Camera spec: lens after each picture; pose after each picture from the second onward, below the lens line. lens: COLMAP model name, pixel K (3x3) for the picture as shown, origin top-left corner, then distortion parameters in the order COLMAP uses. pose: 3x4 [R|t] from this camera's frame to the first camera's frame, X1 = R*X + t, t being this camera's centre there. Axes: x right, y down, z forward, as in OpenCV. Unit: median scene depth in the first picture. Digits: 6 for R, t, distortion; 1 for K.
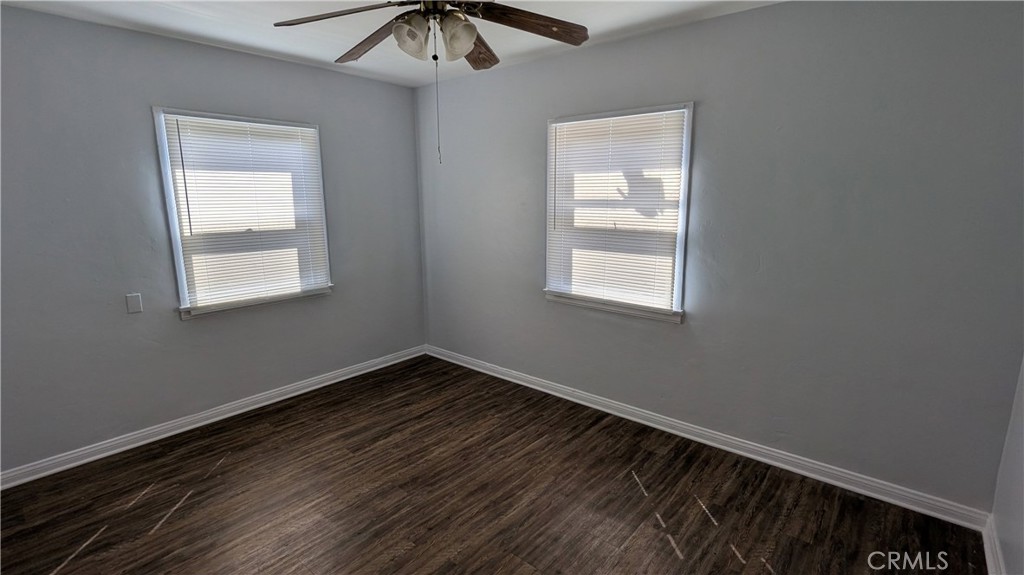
lens RADIAL K [[485.0, 0, 515.2], [0, 485.0, 285.2], [0, 0, 1]] dist [-0.006388, 0.005444]
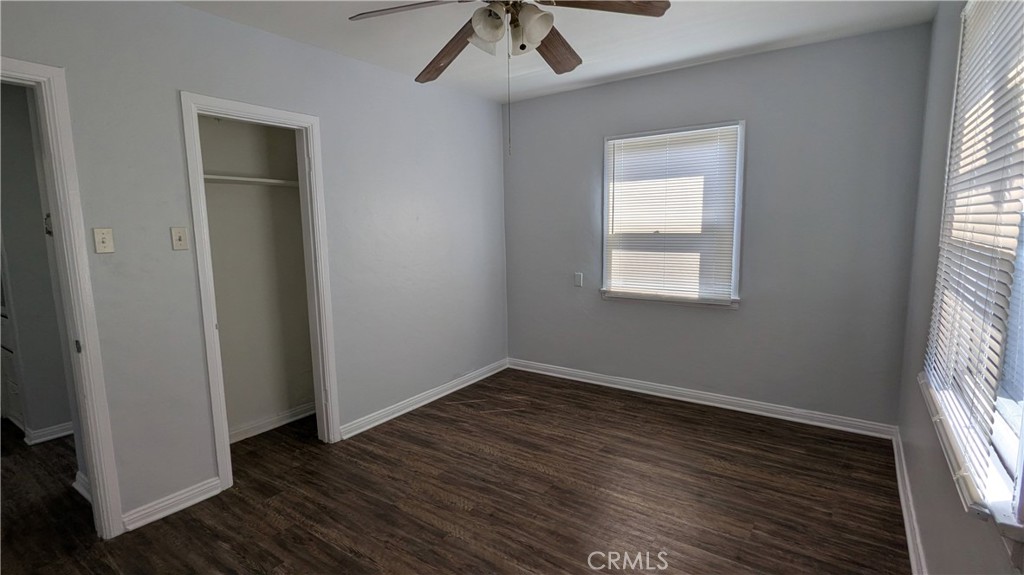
lens RADIAL K [[485.0, 0, 513.5], [0, 485.0, 283.5], [0, 0, 1]] dist [-0.006388, 0.005444]
pose [[0.089530, 0.125776, -0.988010, 0.543590], [-0.167447, 0.979775, 0.109554, -0.067254], [0.981807, 0.155631, 0.108780, 0.599011]]
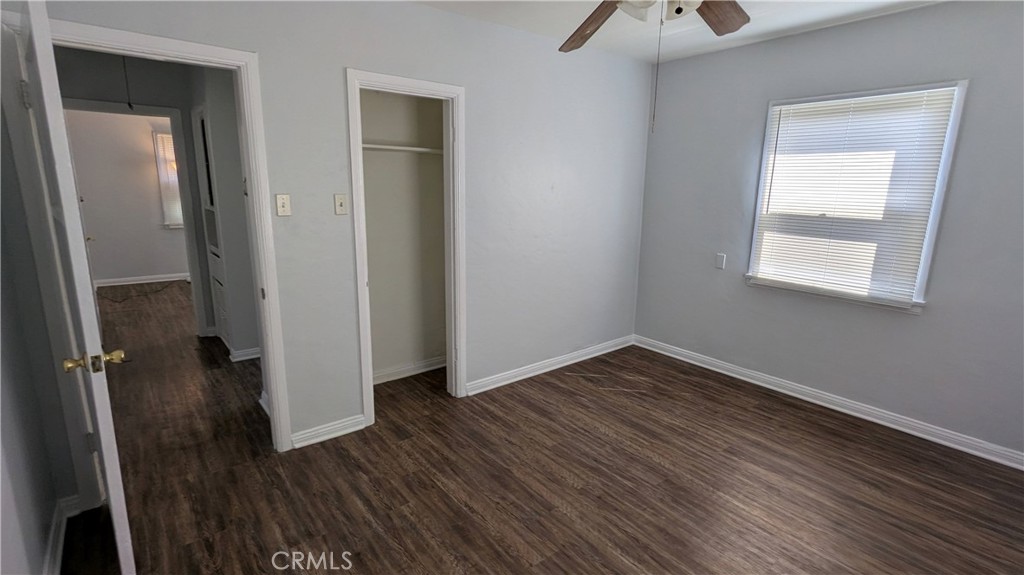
lens RADIAL K [[485.0, 0, 512.5], [0, 485.0, 283.7], [0, 0, 1]] dist [-0.006388, 0.005444]
pose [[-0.191120, 0.203672, -0.960204, 0.526626], [-0.197976, 0.950133, 0.240941, -0.097456], [0.961394, 0.236146, -0.141267, 0.600127]]
